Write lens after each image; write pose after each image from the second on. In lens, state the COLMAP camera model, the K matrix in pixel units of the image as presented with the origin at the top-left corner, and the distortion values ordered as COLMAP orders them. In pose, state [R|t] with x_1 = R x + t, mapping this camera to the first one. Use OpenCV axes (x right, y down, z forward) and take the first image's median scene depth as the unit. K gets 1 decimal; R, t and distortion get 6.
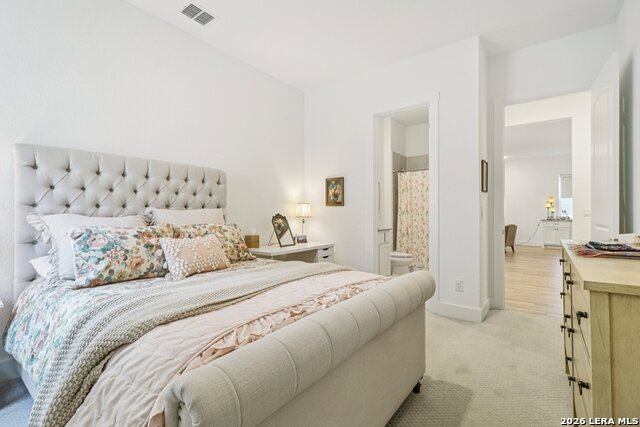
lens RADIAL K [[295.4, 0, 320.9], [0, 295.4, 212.0], [0, 0, 1]] dist [0.003209, -0.000245]
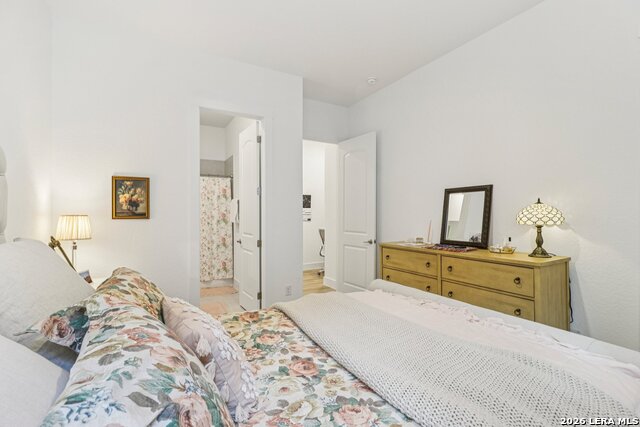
lens RADIAL K [[295.4, 0, 318.9], [0, 295.4, 216.0], [0, 0, 1]] dist [0.003209, -0.000245]
pose [[0.388099, -0.002382, 0.921614, -0.402100], [0.001930, 0.999997, 0.001772, -0.027332], [-0.921616, 0.001091, 0.388103, 0.346809]]
